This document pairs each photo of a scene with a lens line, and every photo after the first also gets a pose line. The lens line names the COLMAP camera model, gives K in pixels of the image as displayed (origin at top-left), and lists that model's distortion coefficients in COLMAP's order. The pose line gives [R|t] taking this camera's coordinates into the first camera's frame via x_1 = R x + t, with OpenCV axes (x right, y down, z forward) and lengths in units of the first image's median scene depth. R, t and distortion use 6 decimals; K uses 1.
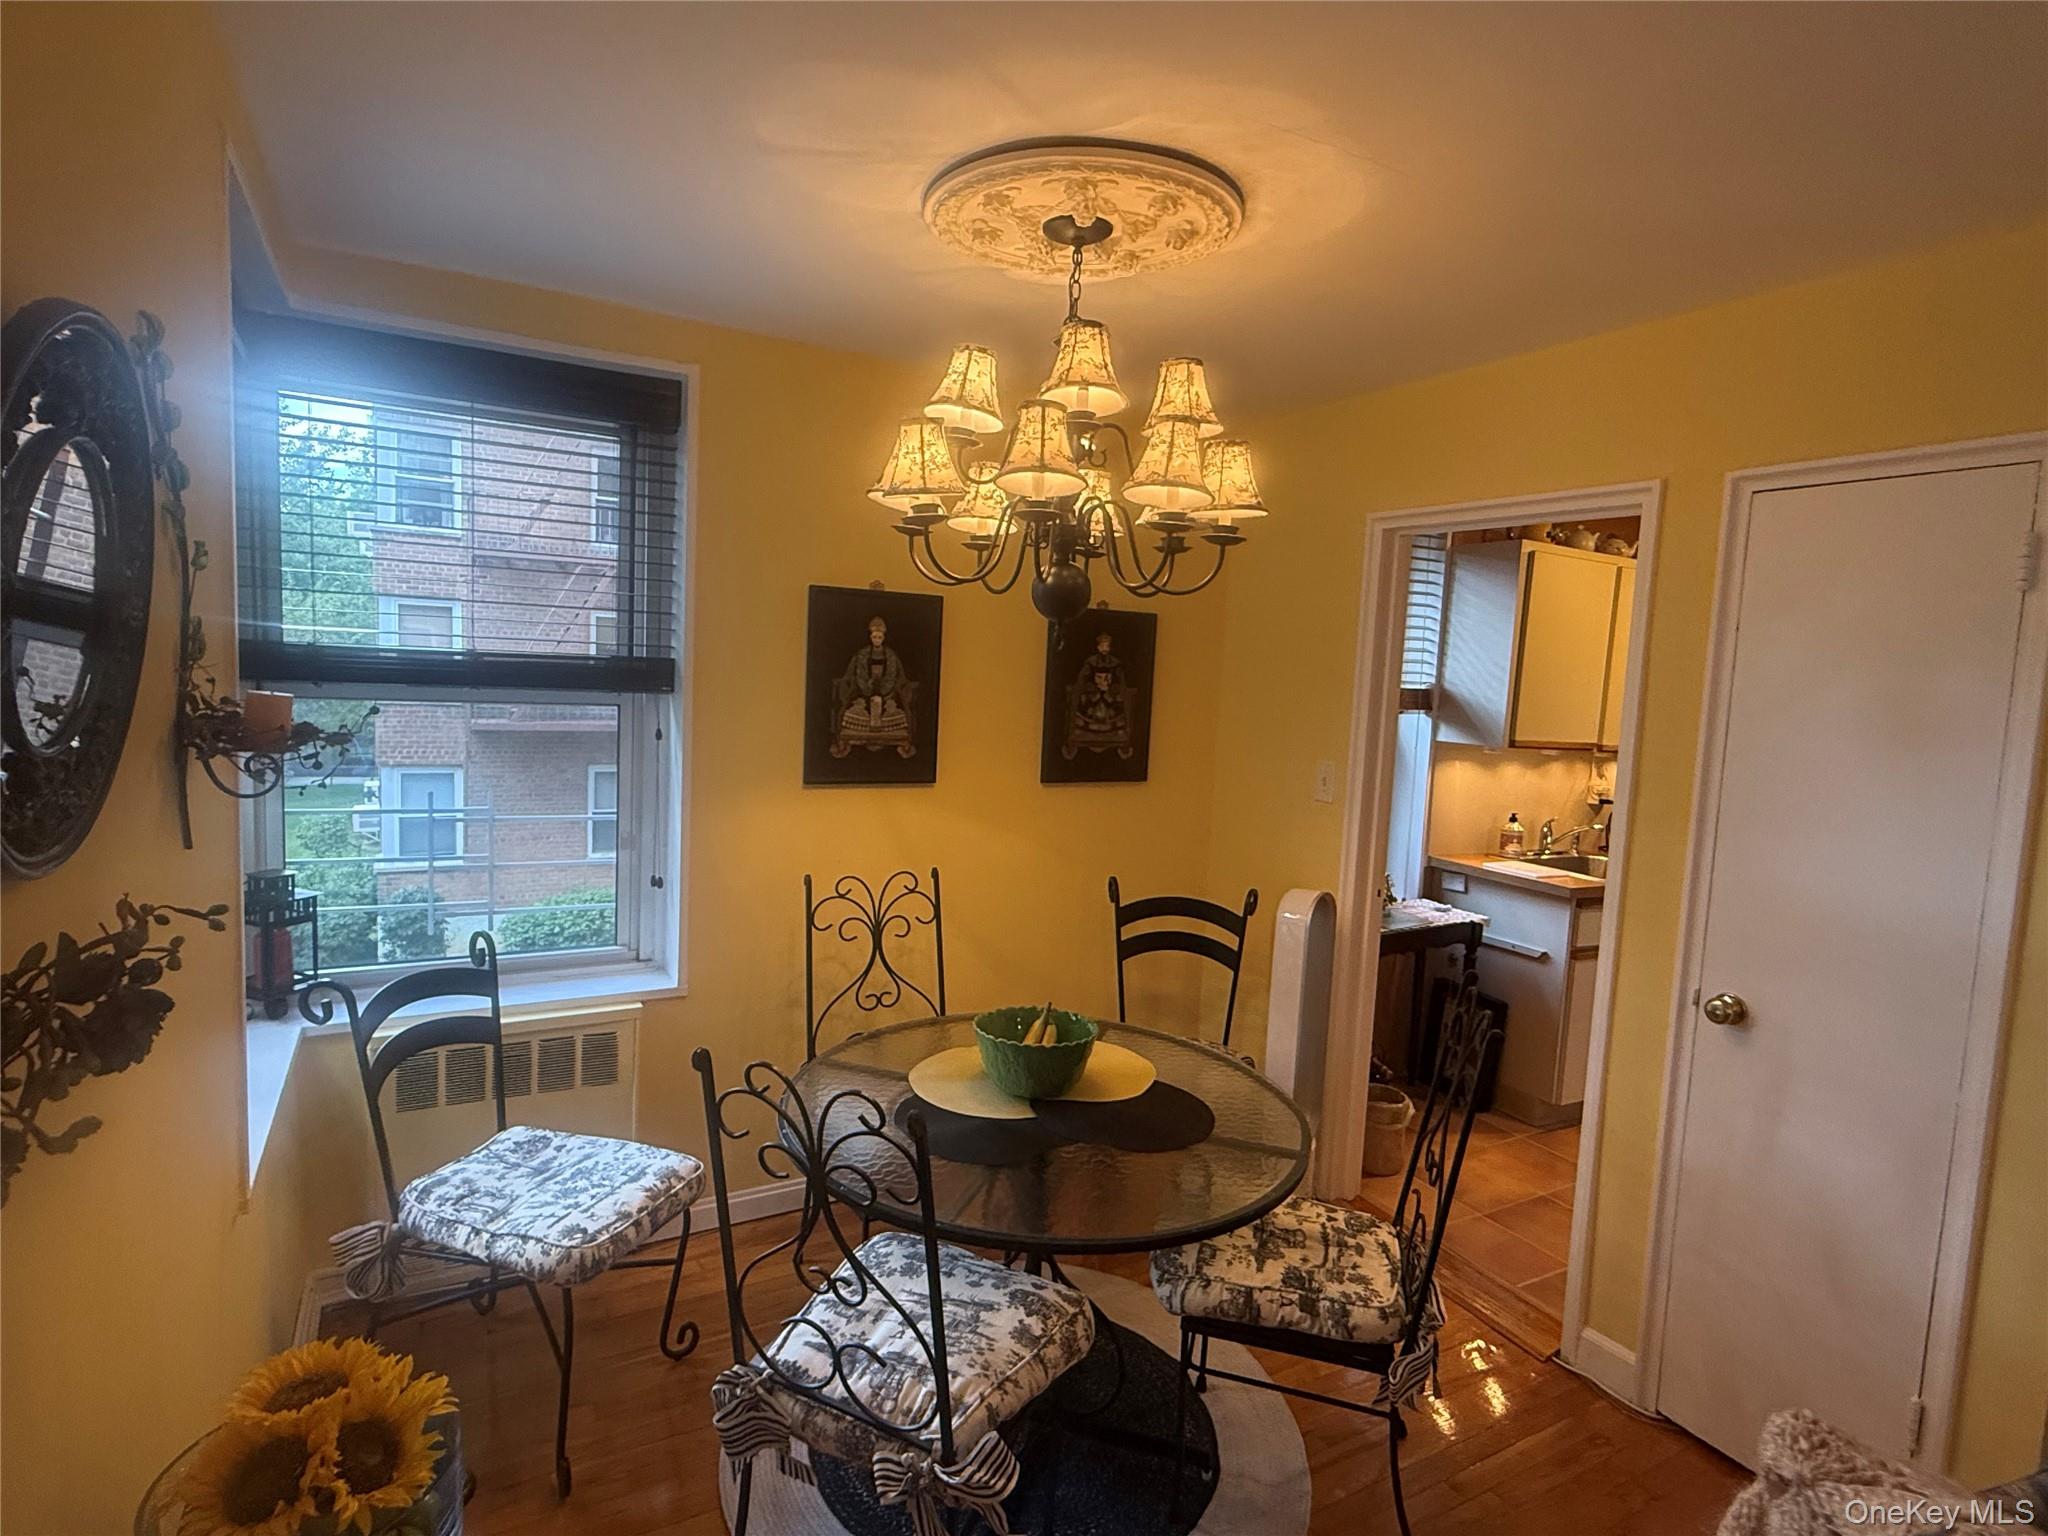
lens RADIAL K [[1061.0, 0, 1018.2], [0, 1061.0, 767.8], [0, 0, 1]] dist [0.003073, 0.000864]
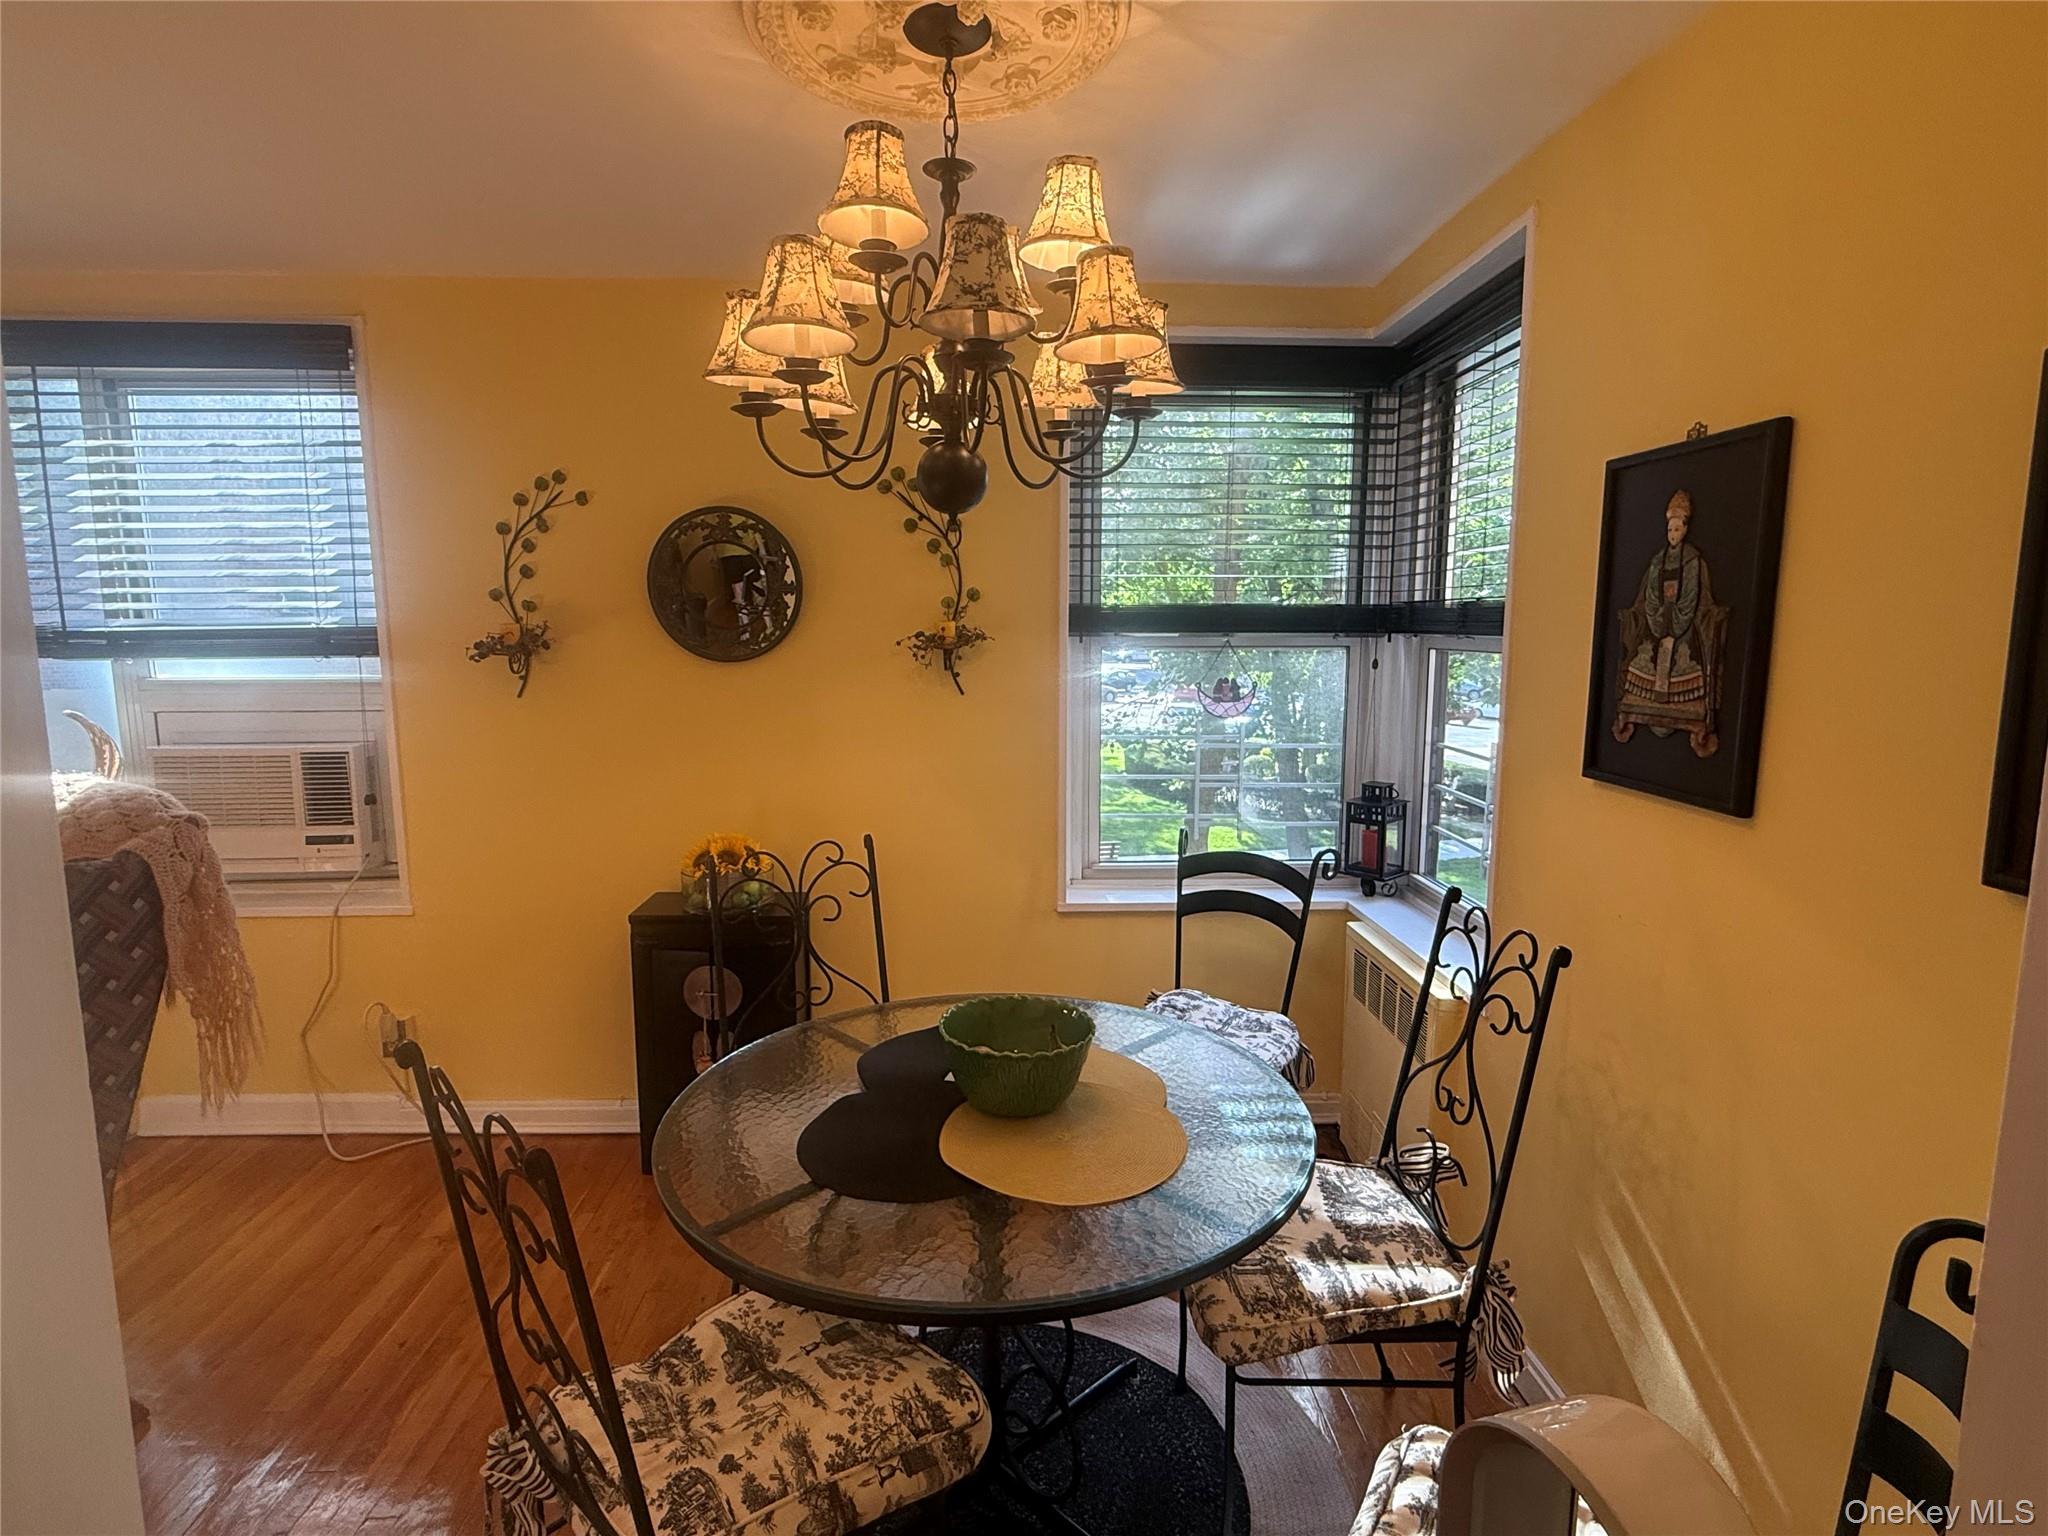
lens RADIAL K [[1008.2, 0, 1024.0], [0, 1008.2, 768.0], [0, 0, 1]] dist [0.002236, 0.000270]
pose [[-0.447710, 0.074605, -0.891061, 0.488984], [-0.101884, 0.985767, 0.133726, -0.036933], [0.888355, 0.150656, -0.433737, 0.945957]]
